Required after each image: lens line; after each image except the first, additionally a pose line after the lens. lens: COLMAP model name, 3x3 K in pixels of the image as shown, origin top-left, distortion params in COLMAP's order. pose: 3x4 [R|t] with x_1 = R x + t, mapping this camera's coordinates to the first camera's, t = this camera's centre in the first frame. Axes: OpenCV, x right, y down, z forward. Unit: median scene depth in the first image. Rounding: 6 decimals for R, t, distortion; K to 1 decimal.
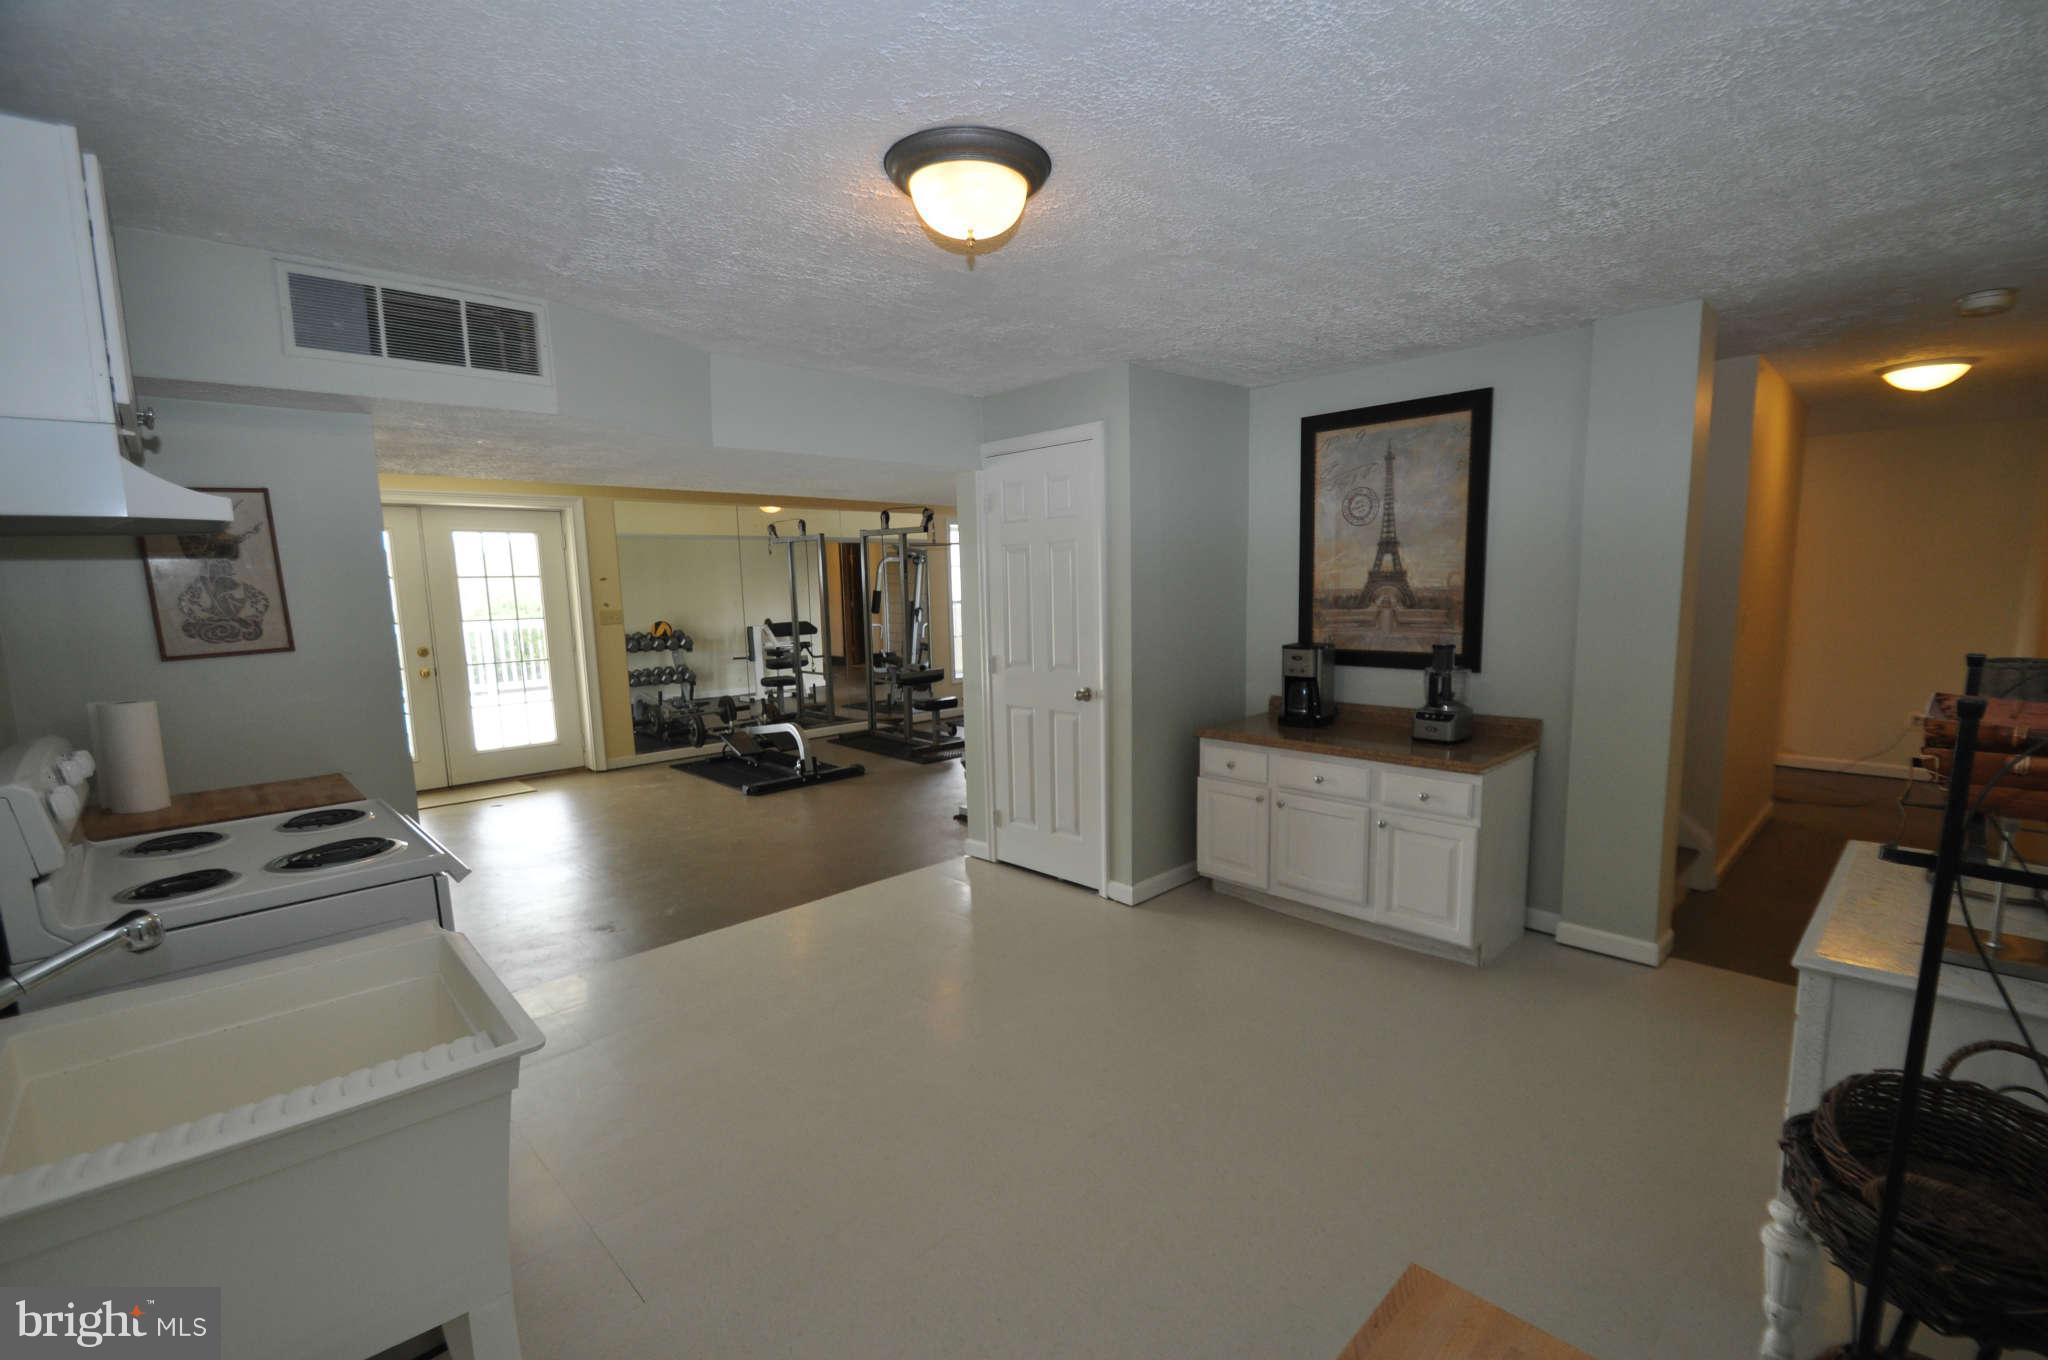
lens RADIAL K [[892.4, 0, 1049.3], [0, 892.4, 706.7], [0, 0, 1]] dist [0.007612, -0.014499]
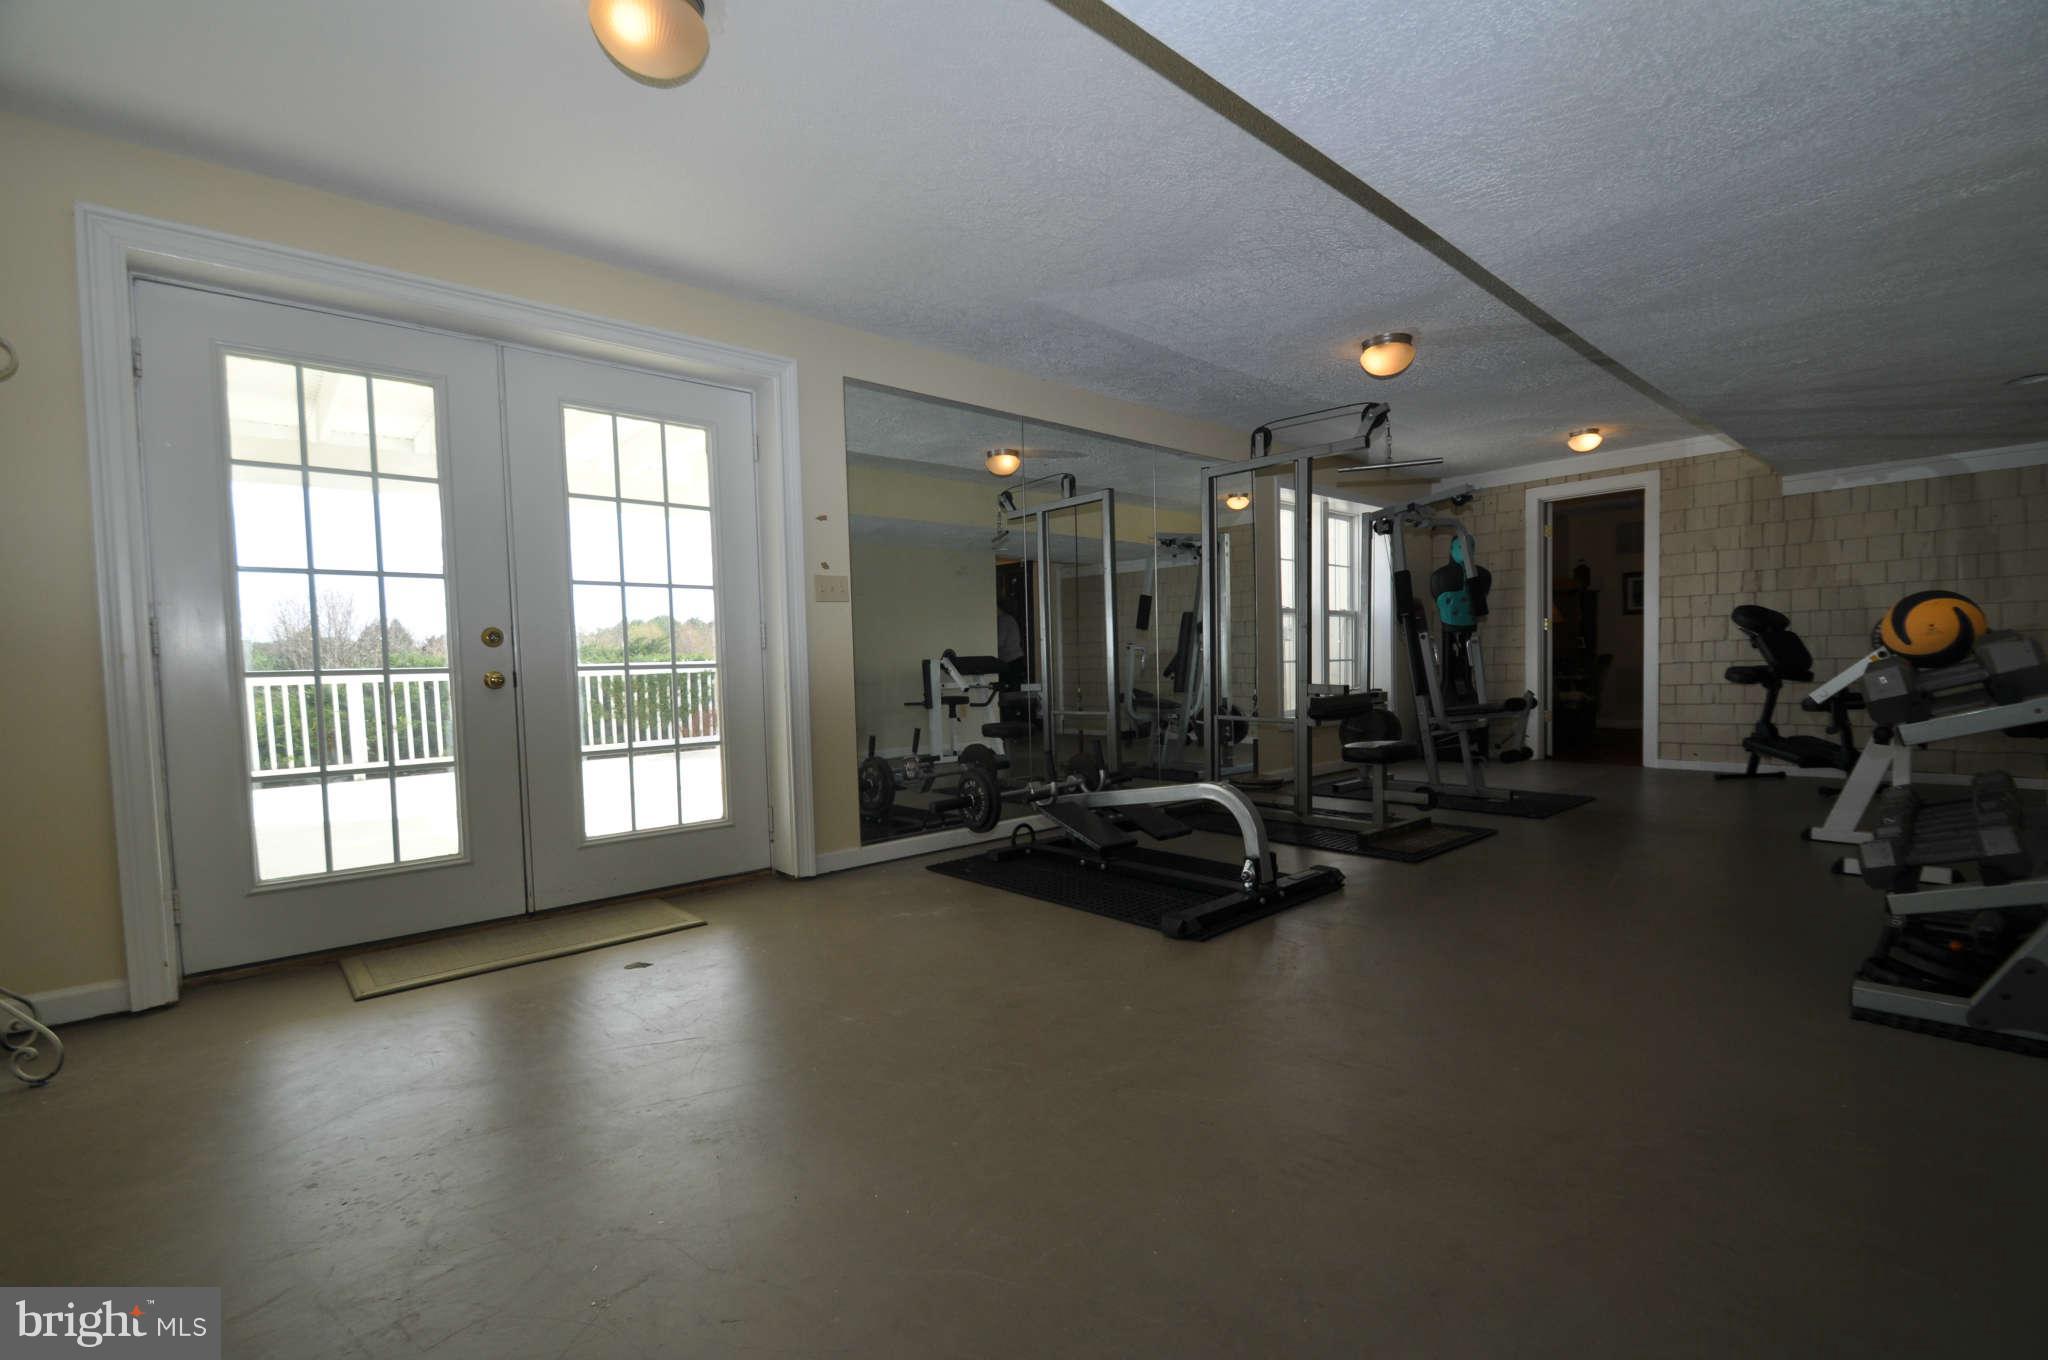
lens RADIAL K [[892.4, 0, 1049.3], [0, 892.4, 706.7], [0, 0, 1]] dist [0.007612, -0.014499]
pose [[0.999518, -0.006328, -0.030388, -0.342498], [0.003480, 0.995674, -0.092853, 0.021449], [0.030844, 0.092702, 0.995216, 0.471902]]
